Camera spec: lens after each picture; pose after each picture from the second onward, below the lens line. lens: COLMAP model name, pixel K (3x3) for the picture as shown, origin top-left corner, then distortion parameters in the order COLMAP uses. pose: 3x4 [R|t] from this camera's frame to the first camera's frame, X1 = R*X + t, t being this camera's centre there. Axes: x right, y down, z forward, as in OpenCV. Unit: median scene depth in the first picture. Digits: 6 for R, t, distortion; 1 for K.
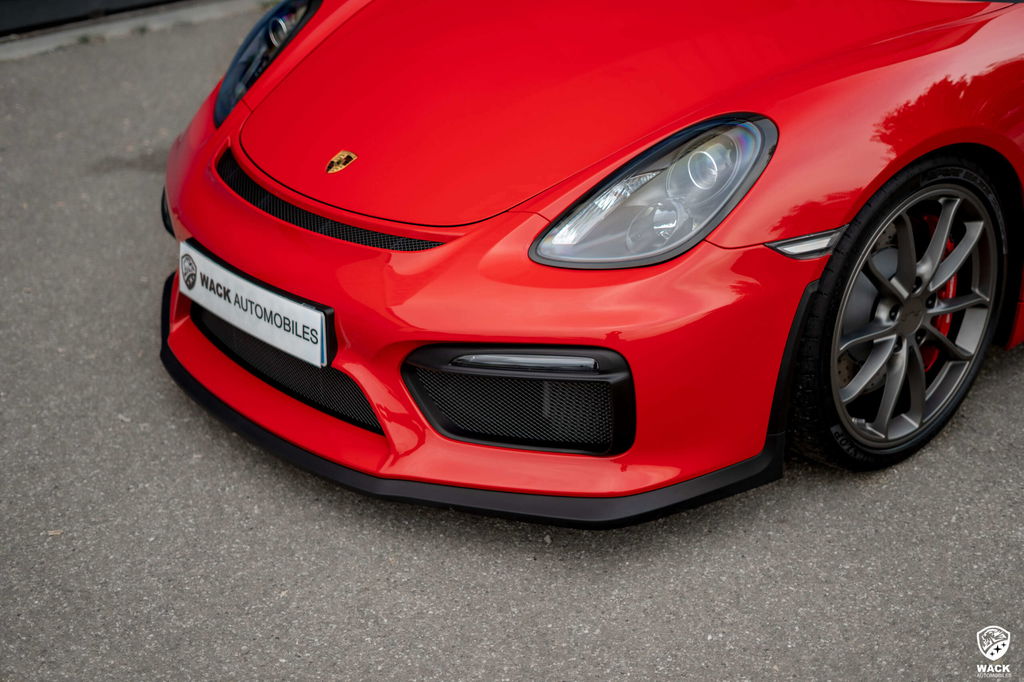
lens RADIAL K [[1587.1, 0, 552.0], [0, 1587.1, 262.8], [0, 0, 1]] dist [-0.027514, -0.052669]
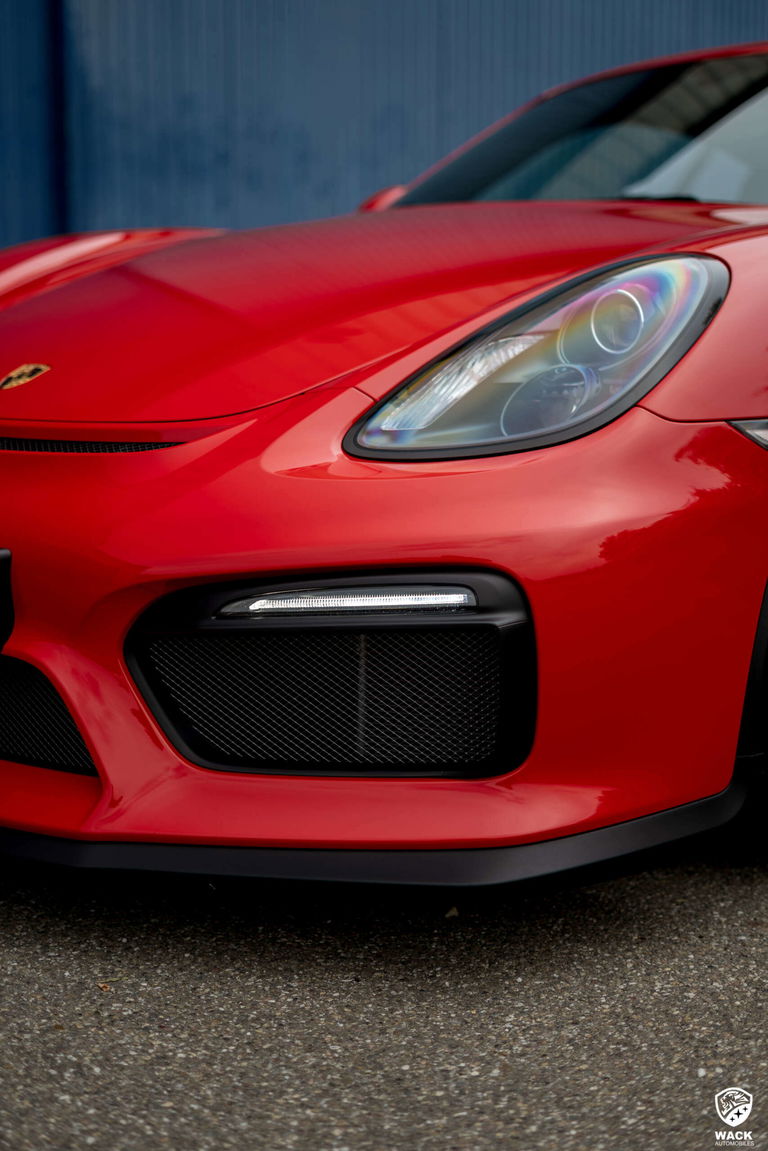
lens RADIAL K [[1710.3, 0, 411.7], [0, 1710.3, 533.0], [0, 0, 1]] dist [-0.045469, 0.074328]
pose [[0.993131, 0.003961, 0.116943, -0.065953], [0.024613, 0.969994, -0.241882, 0.186881], [-0.114392, 0.243098, 0.963233, 0.383526]]
